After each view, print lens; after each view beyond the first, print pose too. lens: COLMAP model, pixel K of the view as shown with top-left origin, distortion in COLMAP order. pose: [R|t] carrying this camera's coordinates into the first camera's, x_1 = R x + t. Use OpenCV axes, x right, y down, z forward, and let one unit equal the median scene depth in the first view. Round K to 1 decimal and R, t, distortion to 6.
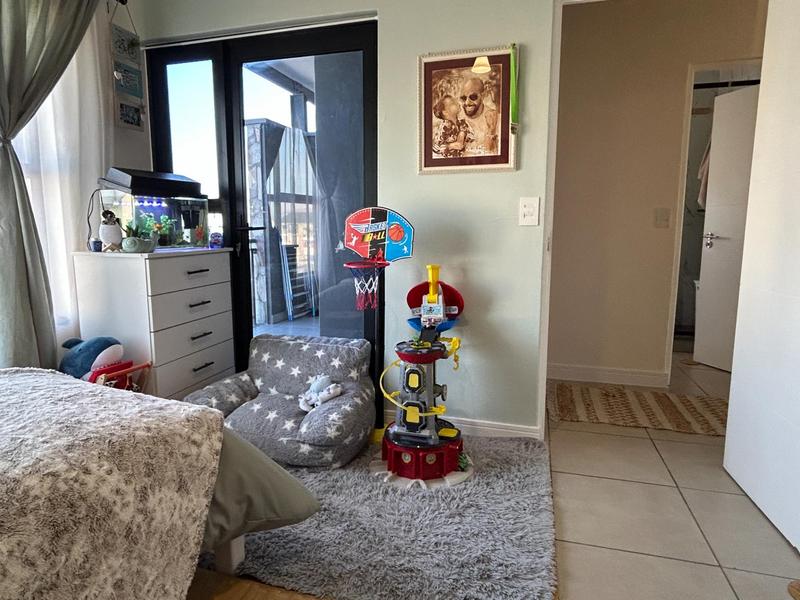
lens RADIAL K [[486.2, 0, 398.4], [0, 486.2, 298.5], [0, 0, 1]] dist [-0.002227, -0.001819]
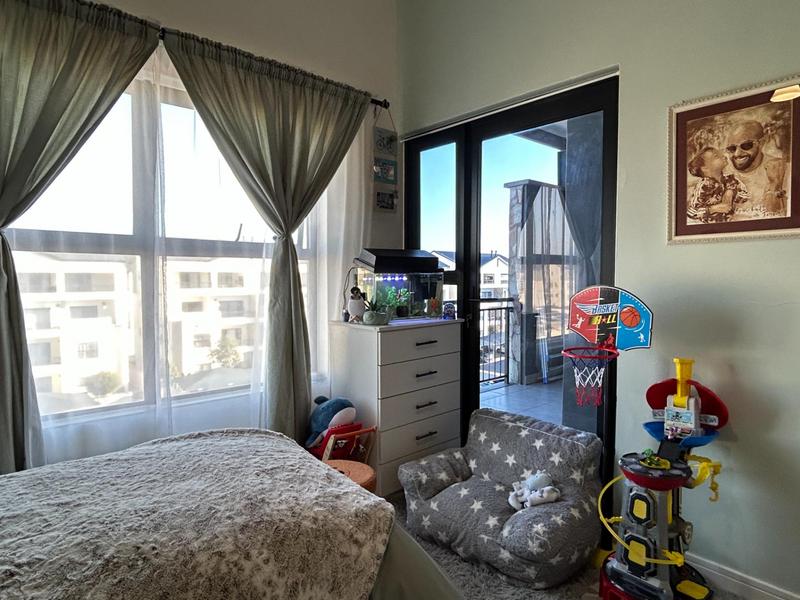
lens RADIAL K [[486.2, 0, 401.0], [0, 486.2, 297.9], [0, 0, 1]] dist [-0.002227, -0.001819]
pose [[0.848940, 0.021871, -0.528036, 0.097288], [-0.072238, 0.994568, -0.074945, -0.074675], [0.523529, 0.101768, 0.845908, 0.083823]]
